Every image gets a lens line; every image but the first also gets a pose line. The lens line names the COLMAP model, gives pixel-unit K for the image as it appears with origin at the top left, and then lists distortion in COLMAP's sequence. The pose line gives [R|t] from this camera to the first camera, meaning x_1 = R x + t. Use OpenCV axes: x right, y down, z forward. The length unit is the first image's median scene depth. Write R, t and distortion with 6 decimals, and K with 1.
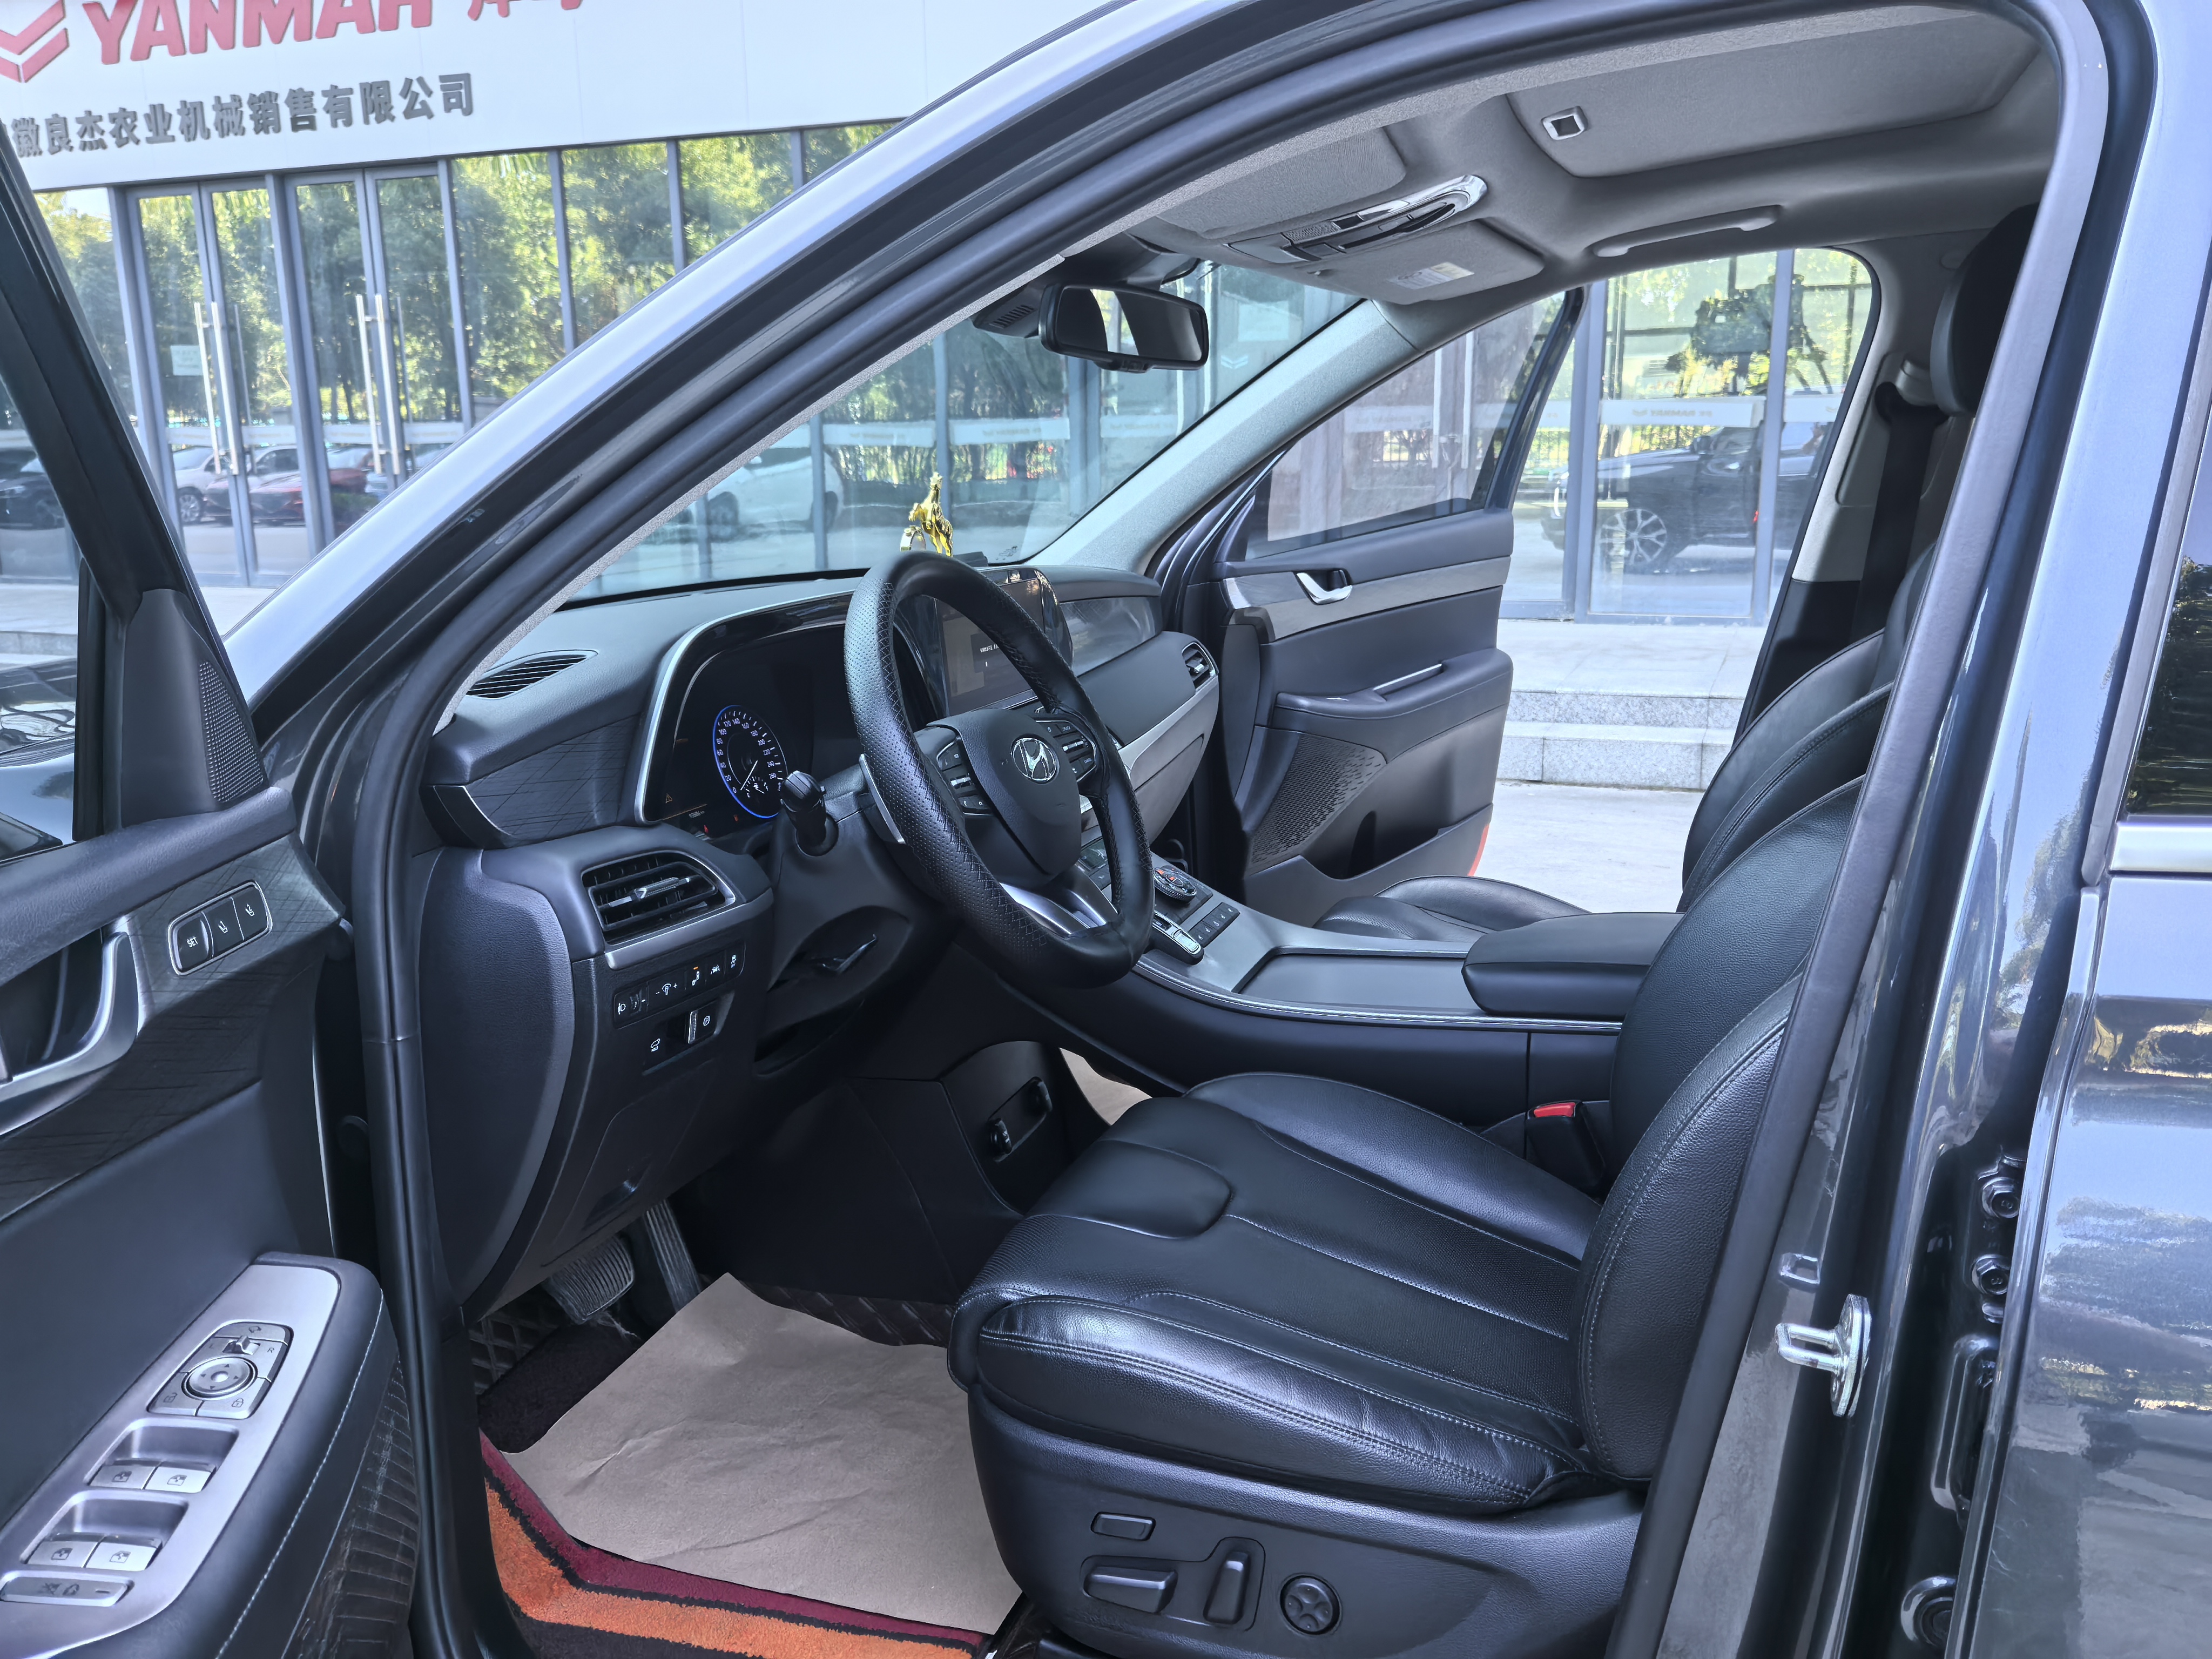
lens RADIAL K [[1741.3, 0, 1079.1], [0, 1741.3, 835.8], [0, 0, 1]] dist [0.096697, -0.104411]
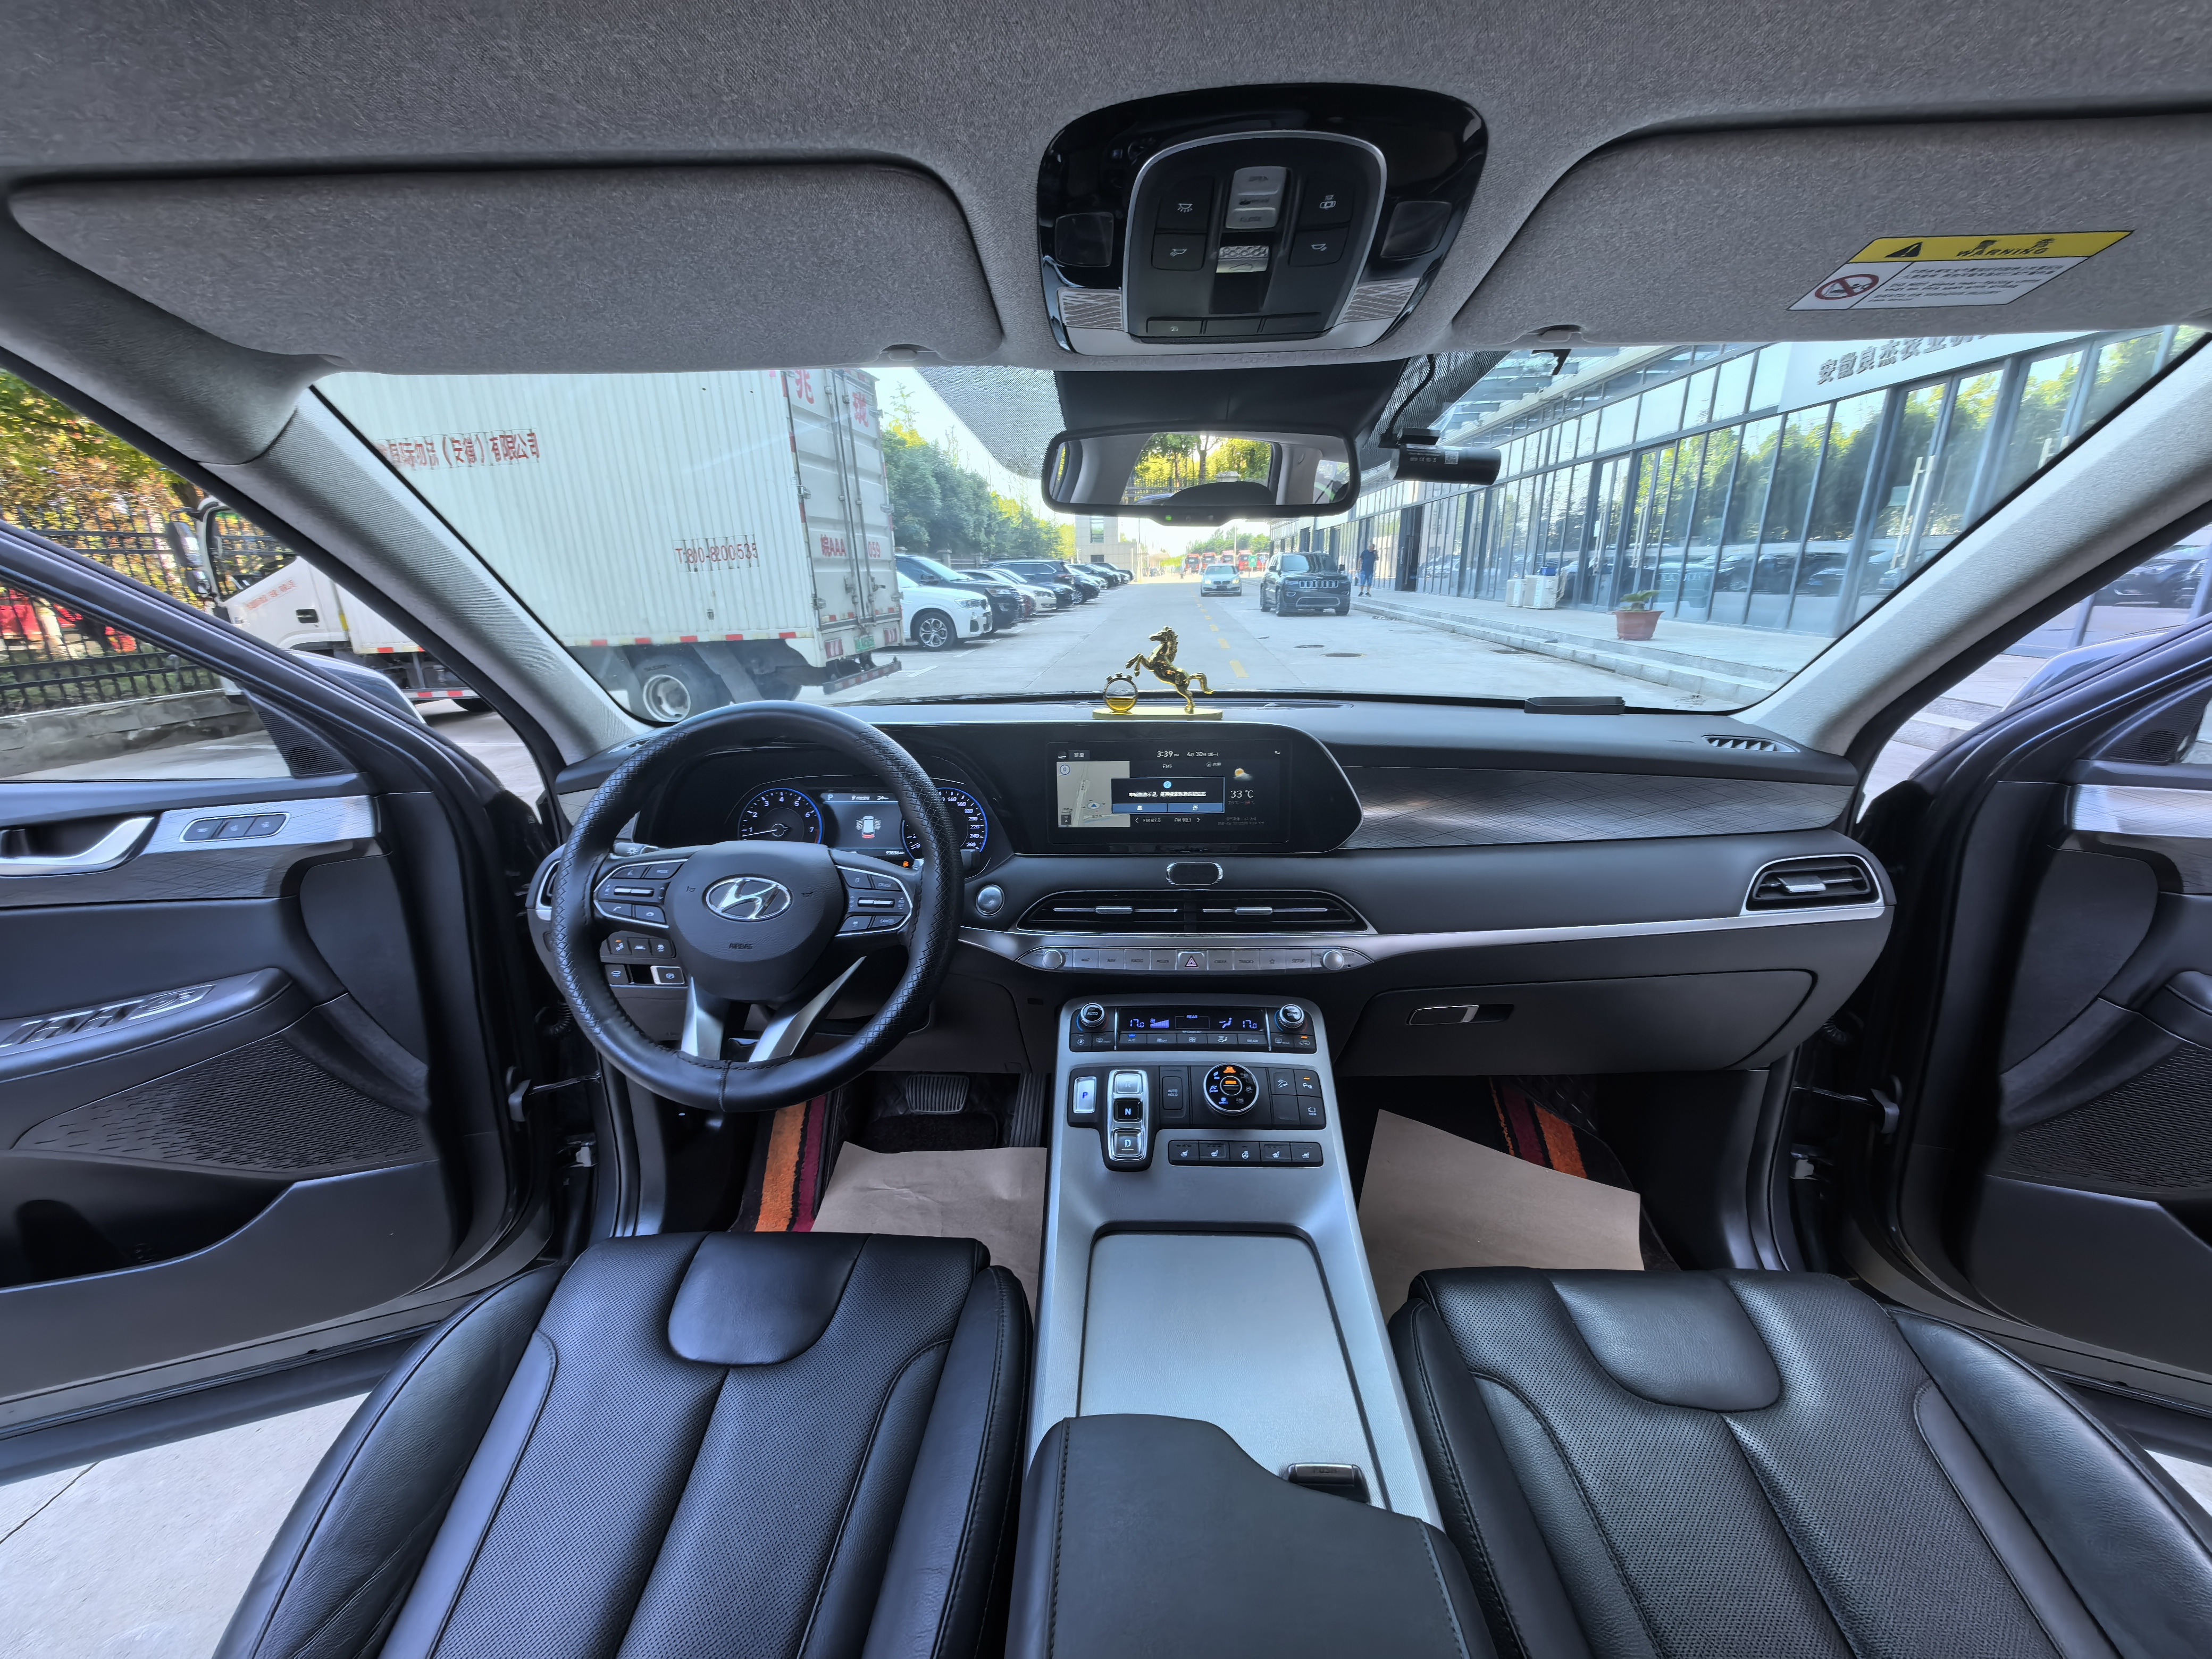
lens RADIAL K [[847.1, 0, 1106.9], [0, 847.1, 829.0], [0, 0, 1]] dist [0.004591, 0.000244]
pose [[0.306546, 0.288430, -0.907104, 0.537407], [-0.193882, 0.951927, 0.237161, -0.265037], [0.931901, 0.103171, 0.347731, 1.030401]]
